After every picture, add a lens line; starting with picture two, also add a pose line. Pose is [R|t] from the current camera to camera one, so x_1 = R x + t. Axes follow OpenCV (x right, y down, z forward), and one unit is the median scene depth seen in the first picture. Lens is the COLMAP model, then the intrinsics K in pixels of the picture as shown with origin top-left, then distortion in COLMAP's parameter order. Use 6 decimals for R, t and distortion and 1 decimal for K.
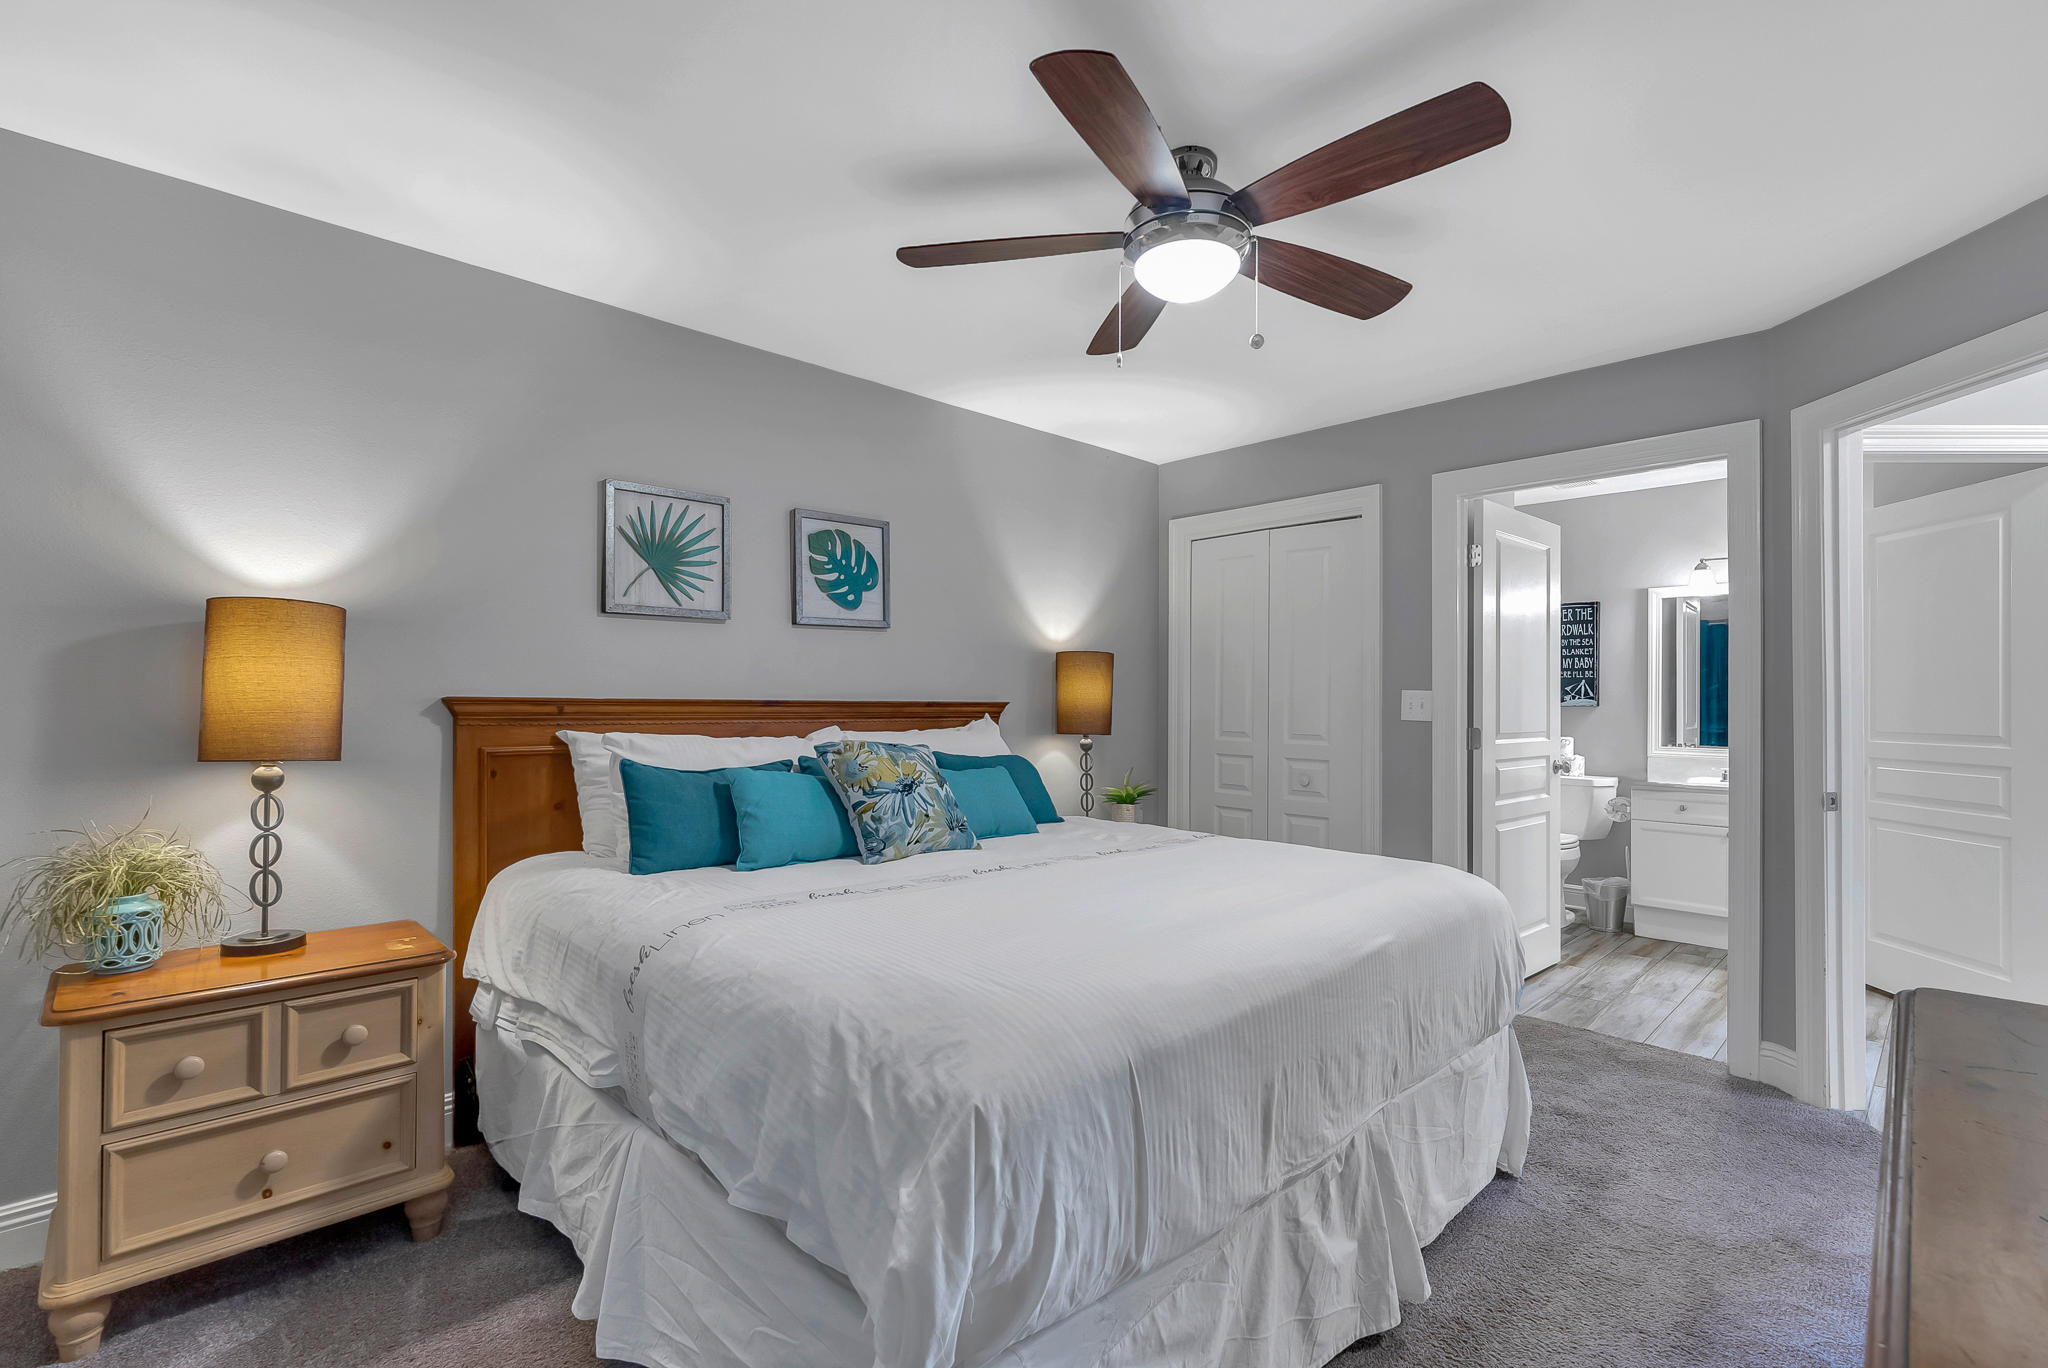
lens RADIAL K [[920.3, 0, 1008.4], [0, 920.3, 695.5], [0, 0, 1]] dist [0.003245, -0.000848]
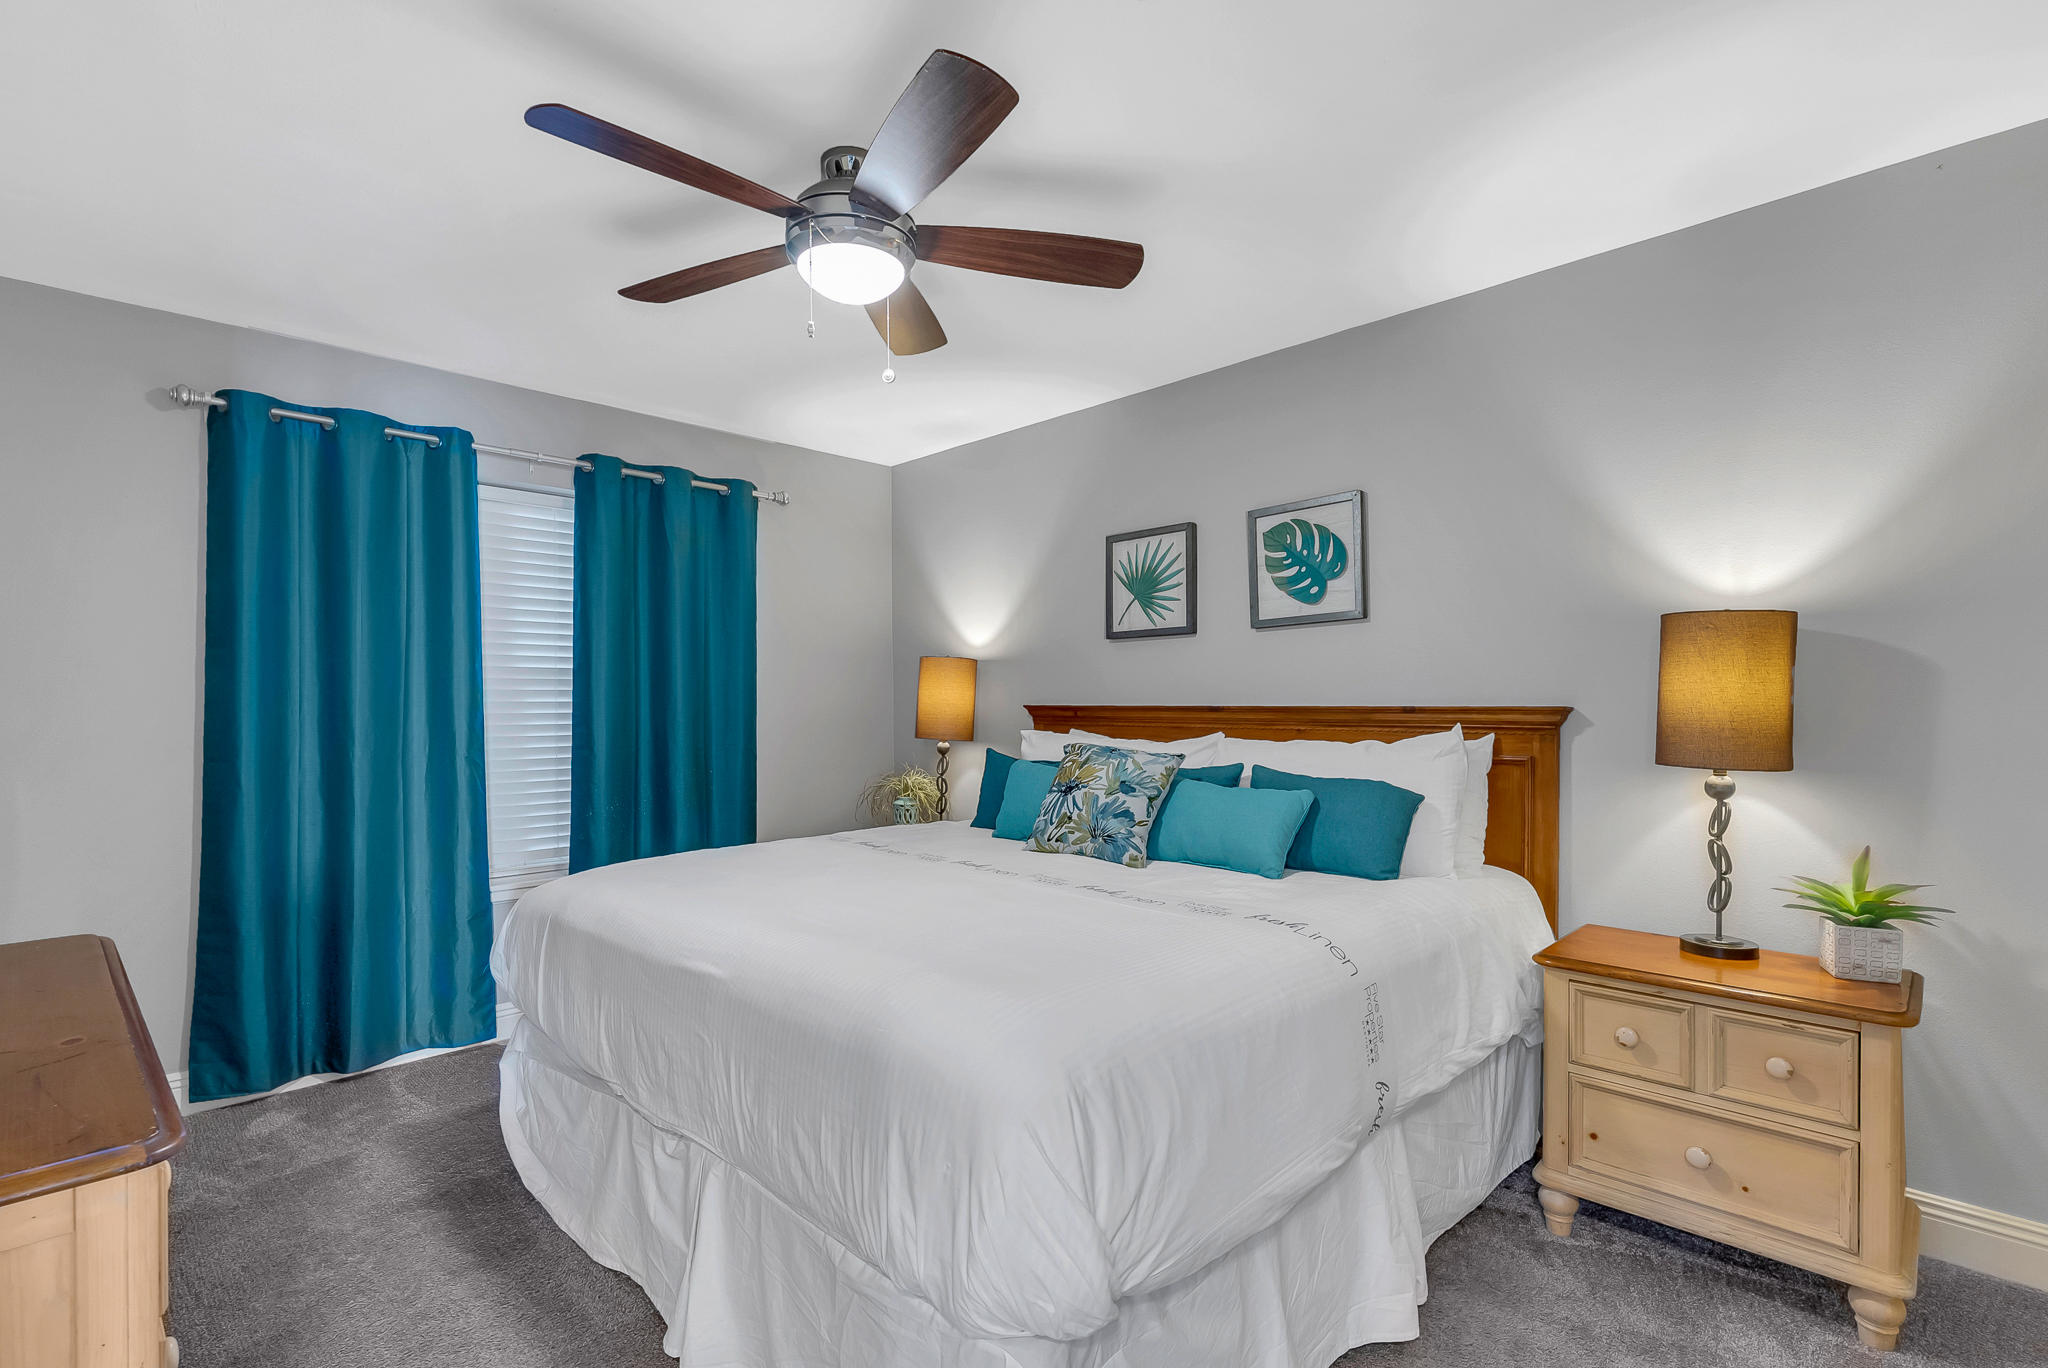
lens RADIAL K [[920.3, 0, 1008.3], [0, 920.3, 692.5], [0, 0, 1]] dist [0.003245, -0.000848]
pose [[0.032328, -0.020836, -0.999260, 0.717815], [0.007423, 0.999760, -0.020606, 0.008651], [0.999450, -0.006751, 0.032475, 0.686503]]
